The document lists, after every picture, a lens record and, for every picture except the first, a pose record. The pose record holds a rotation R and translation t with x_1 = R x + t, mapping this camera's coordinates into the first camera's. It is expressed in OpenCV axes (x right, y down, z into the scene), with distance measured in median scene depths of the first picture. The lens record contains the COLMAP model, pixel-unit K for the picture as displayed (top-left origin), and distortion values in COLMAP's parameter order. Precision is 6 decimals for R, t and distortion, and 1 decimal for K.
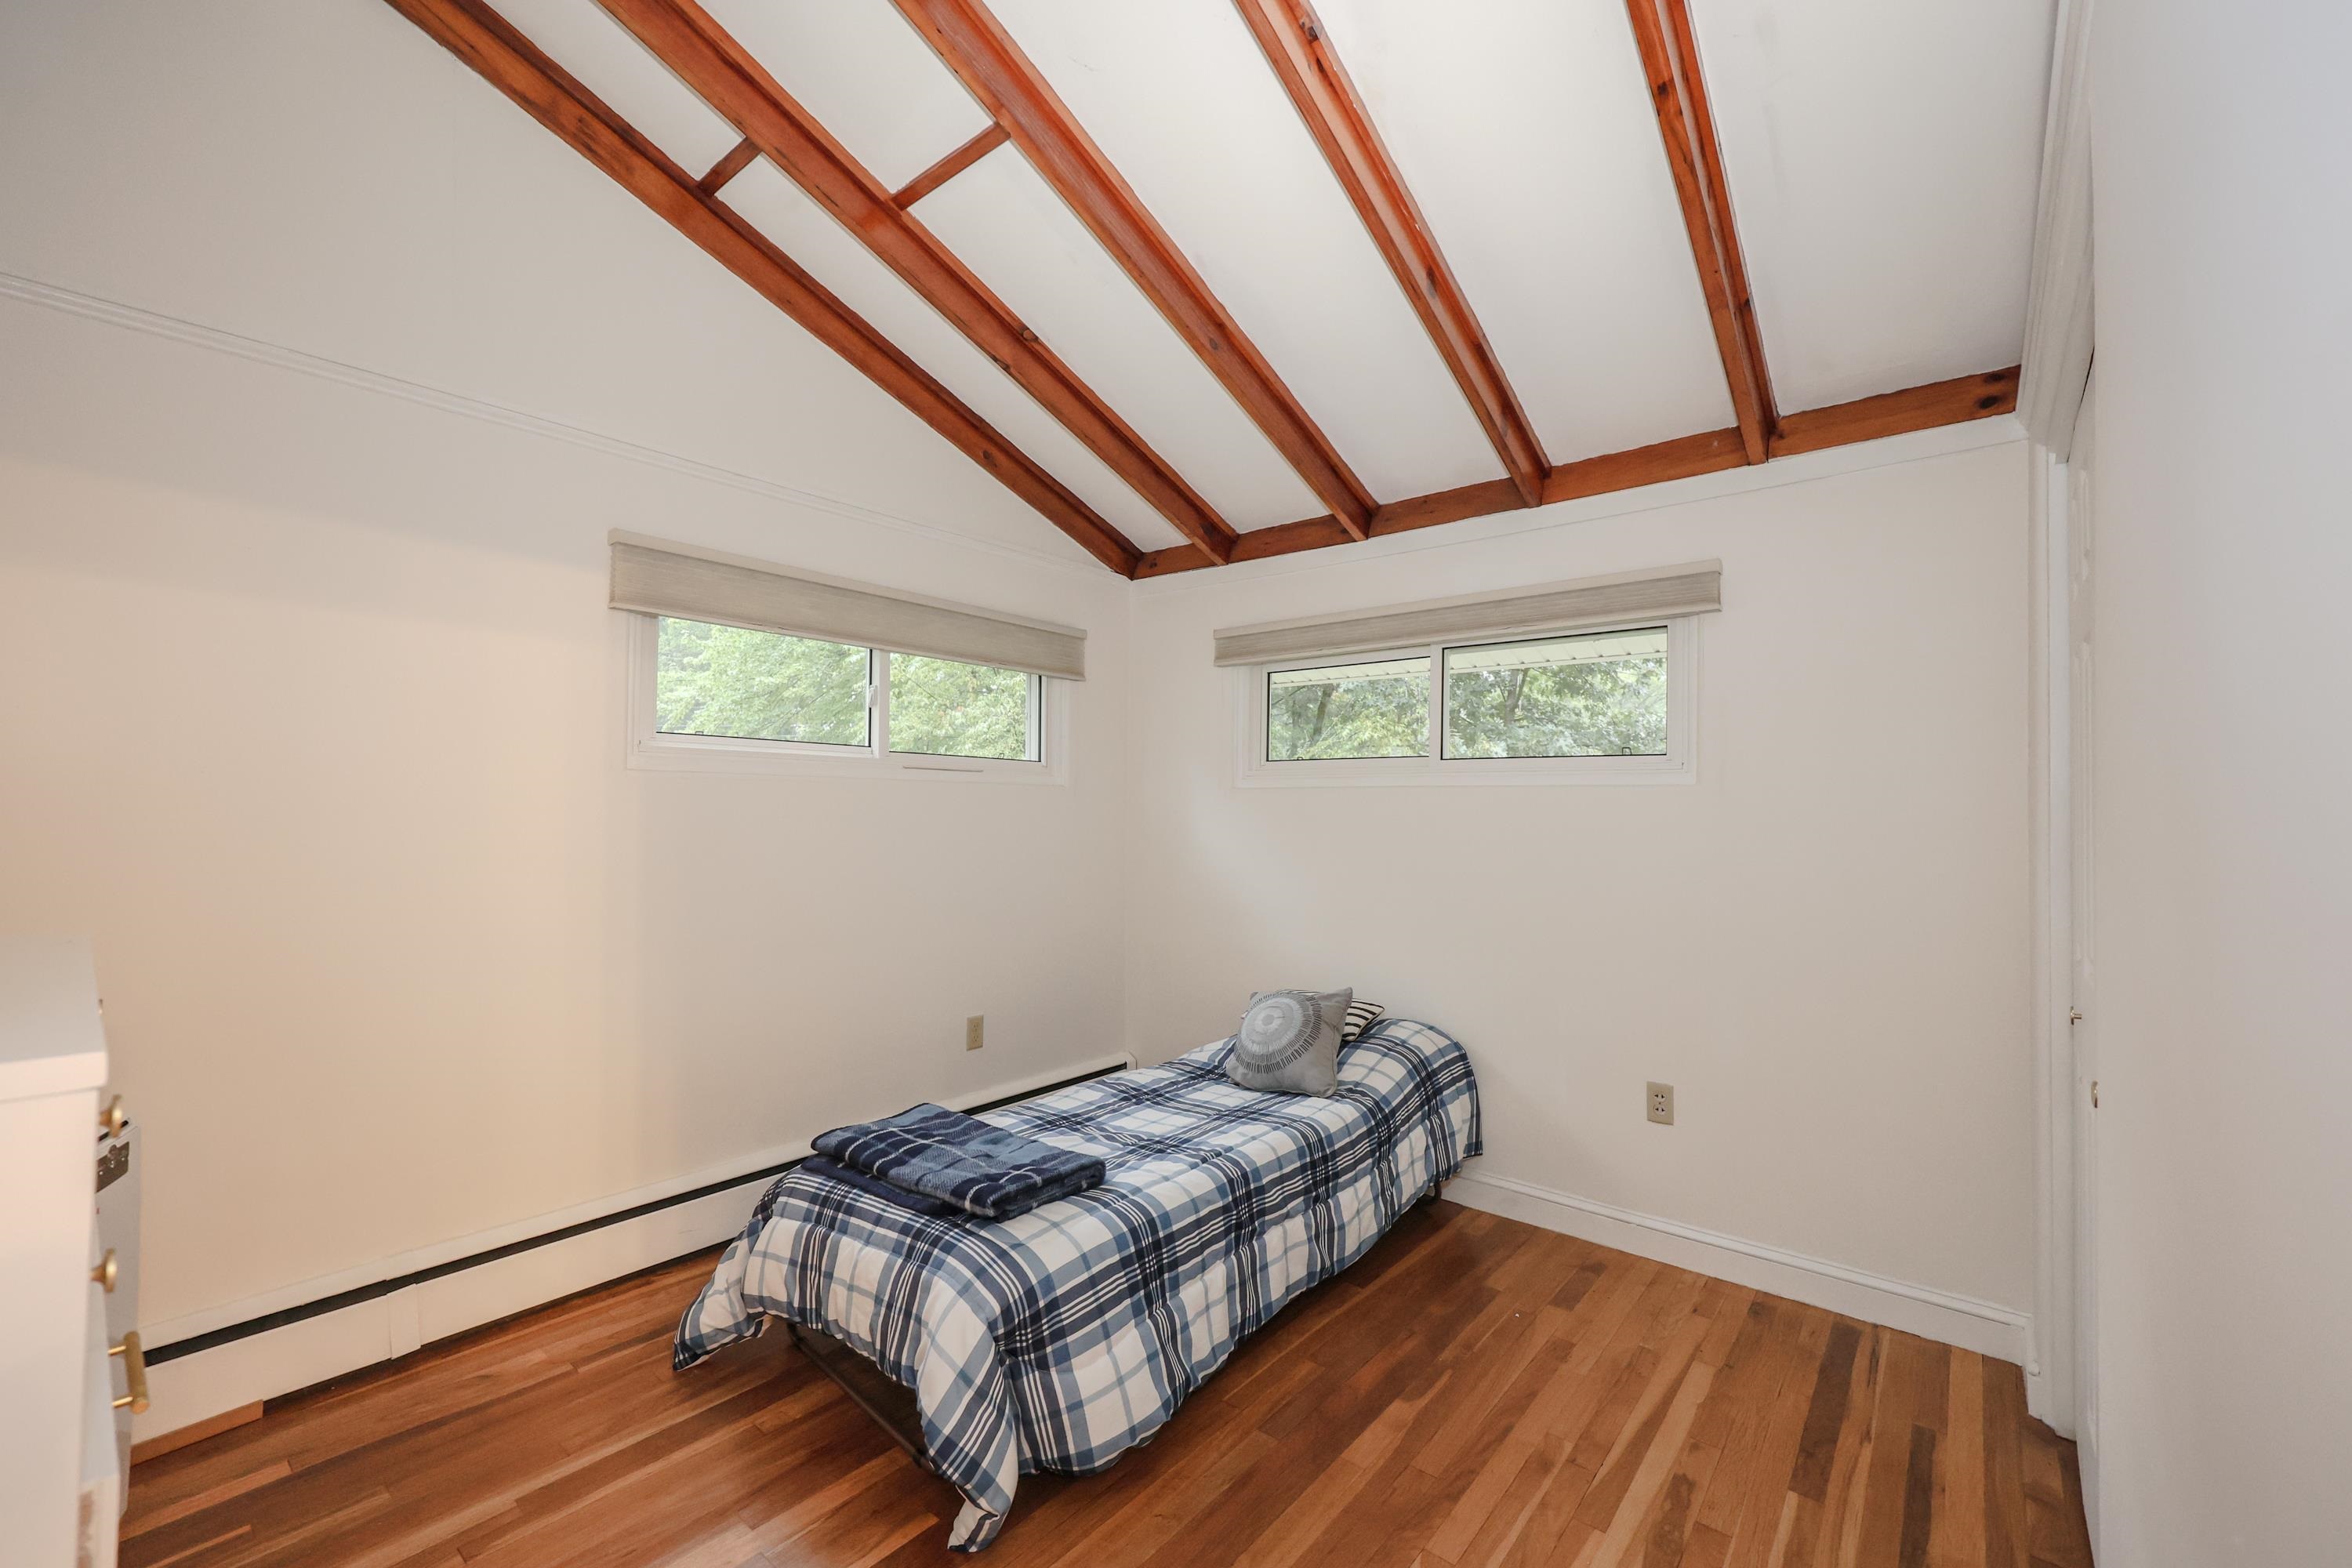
lens RADIAL K [[990.0, 0, 1178.7], [0, 990.0, 782.8], [0, 0, 1]] dist [0.003372, 0.000491]
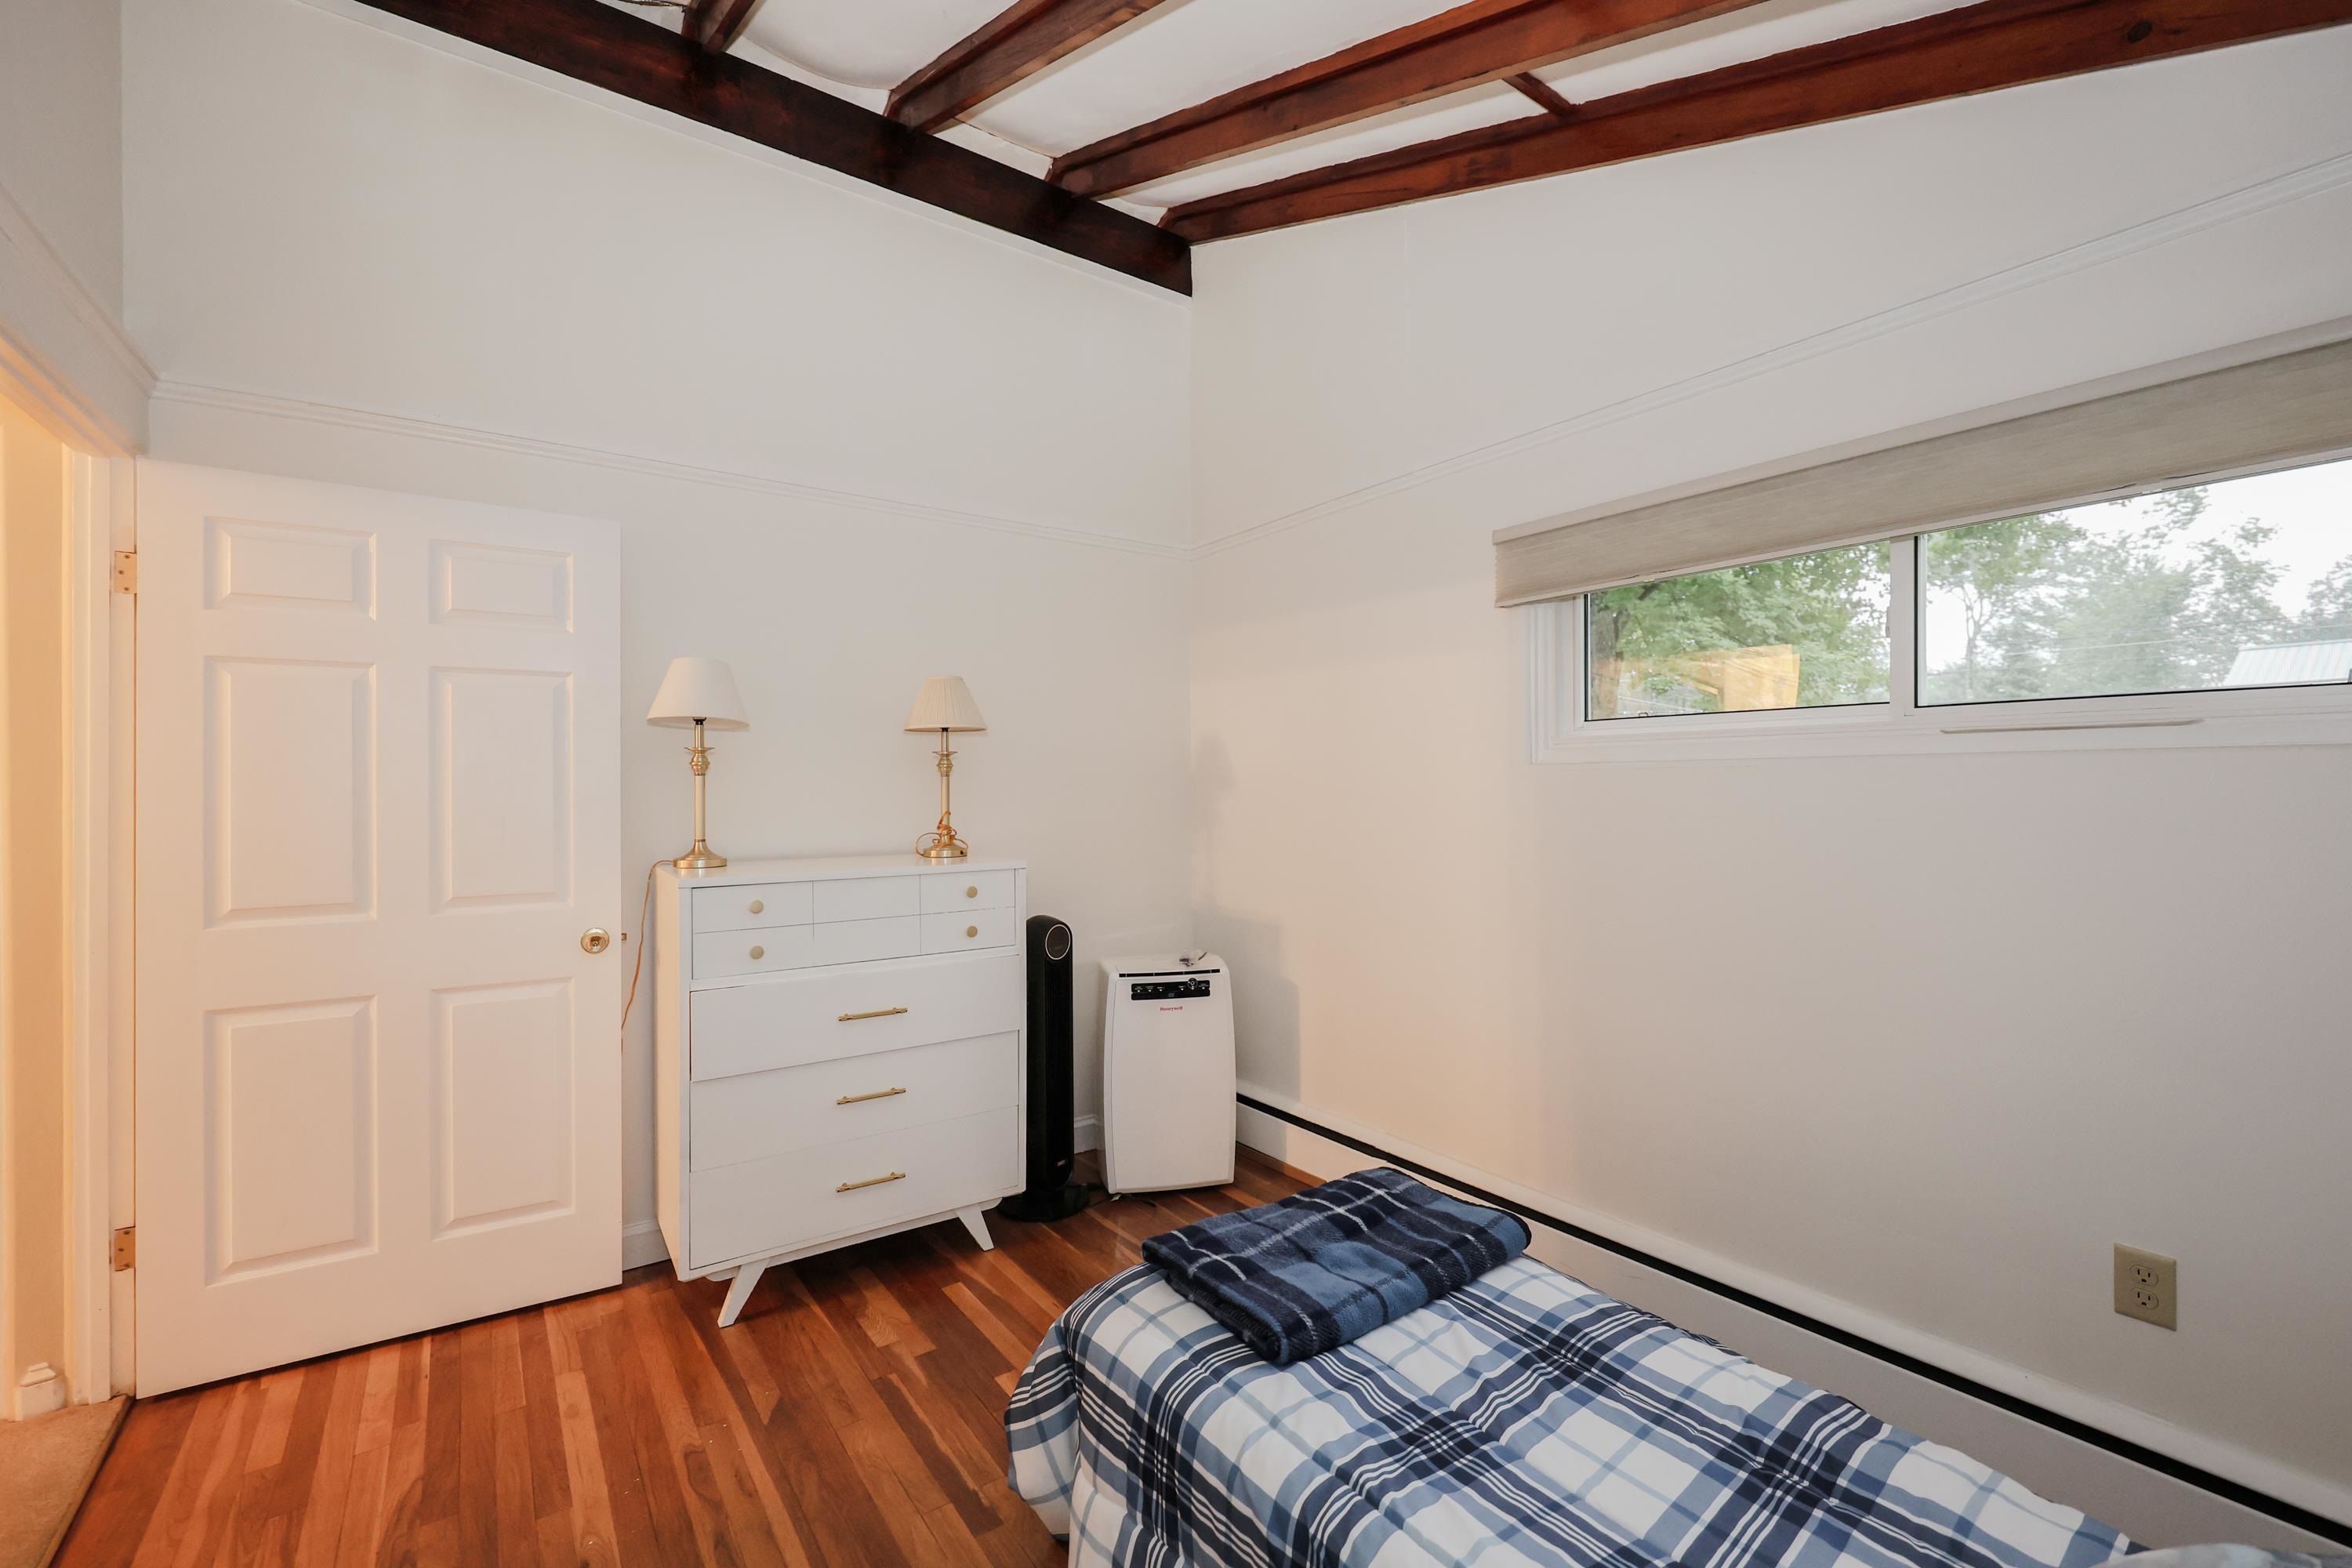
lens RADIAL K [[990.0, 0, 1178.7], [0, 990.0, 782.8], [0, 0, 1]] dist [0.003372, 0.000491]
pose [[-0.238381, 0.003850, -0.971164, 0.482038], [0.026980, 0.999632, -0.002659, -0.000941], [0.970797, -0.026836, -0.238397, 0.881796]]
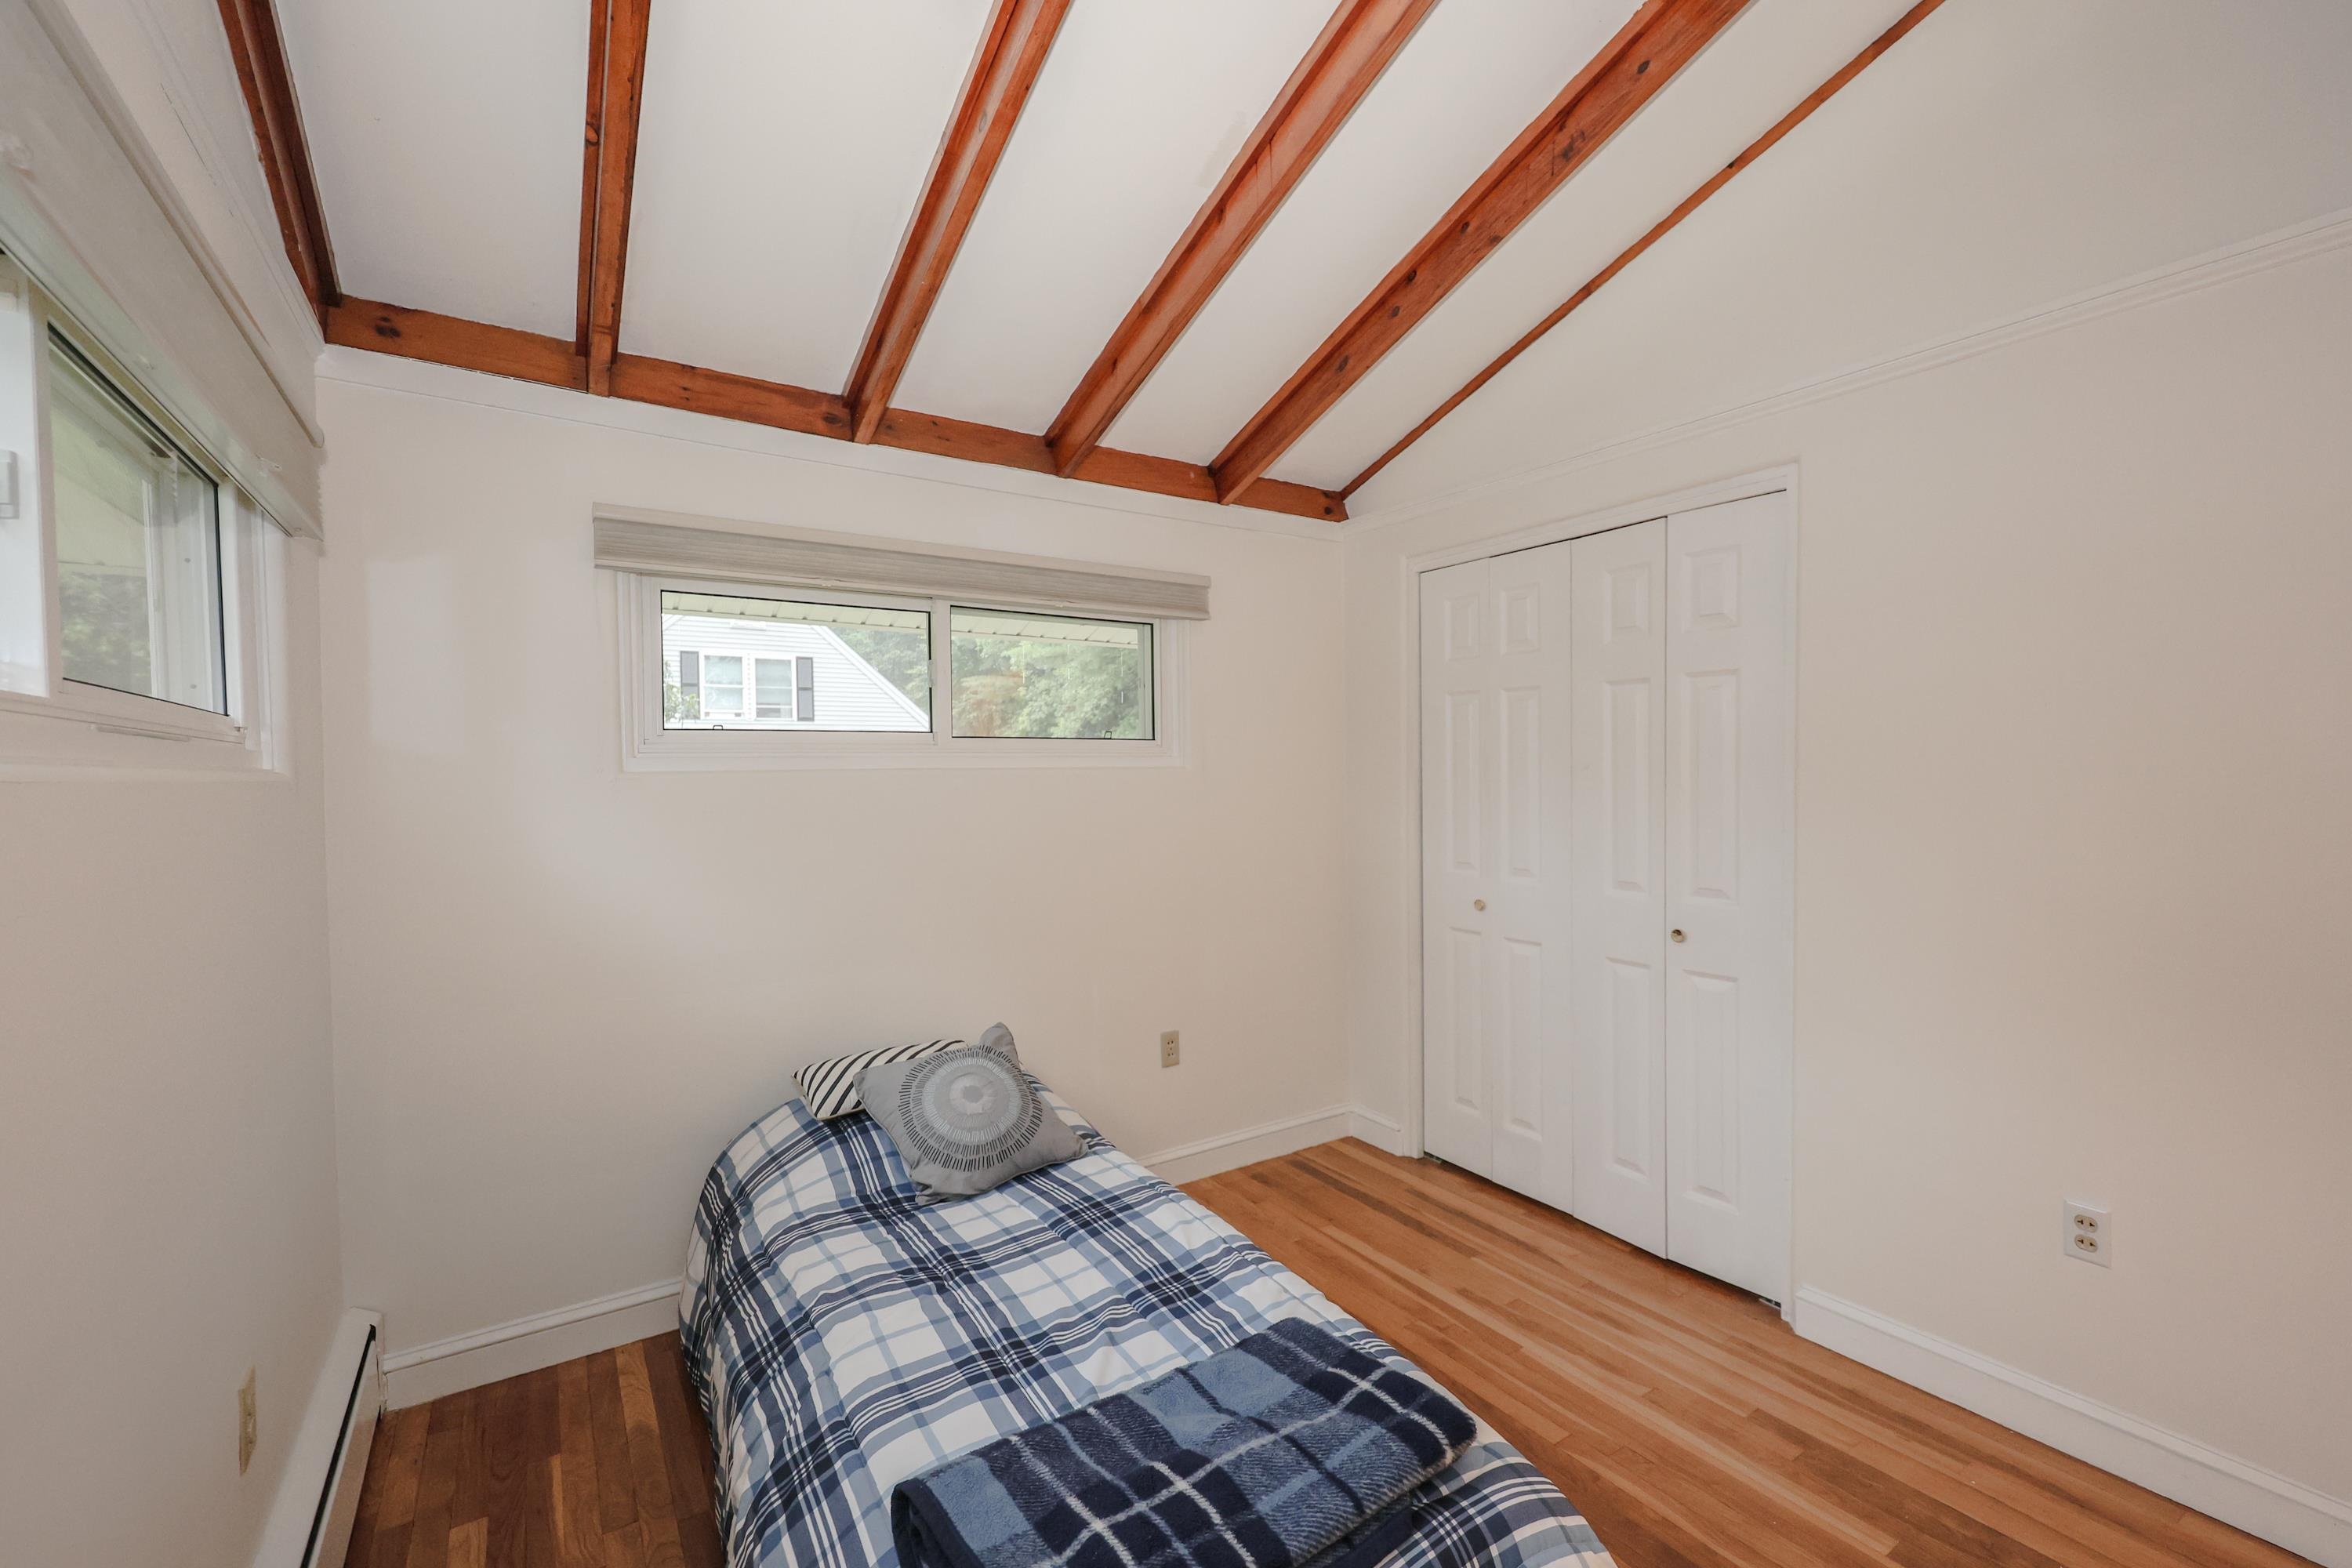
lens RADIAL K [[990.0, 0, 1178.7], [0, 990.0, 782.8], [0, 0, 1]] dist [0.003372, 0.000491]
pose [[0.283106, -0.029772, 0.958626, -0.614666], [-0.014512, 0.999271, 0.035320, -0.021675], [-0.958979, -0.023911, 0.282468, 0.708717]]
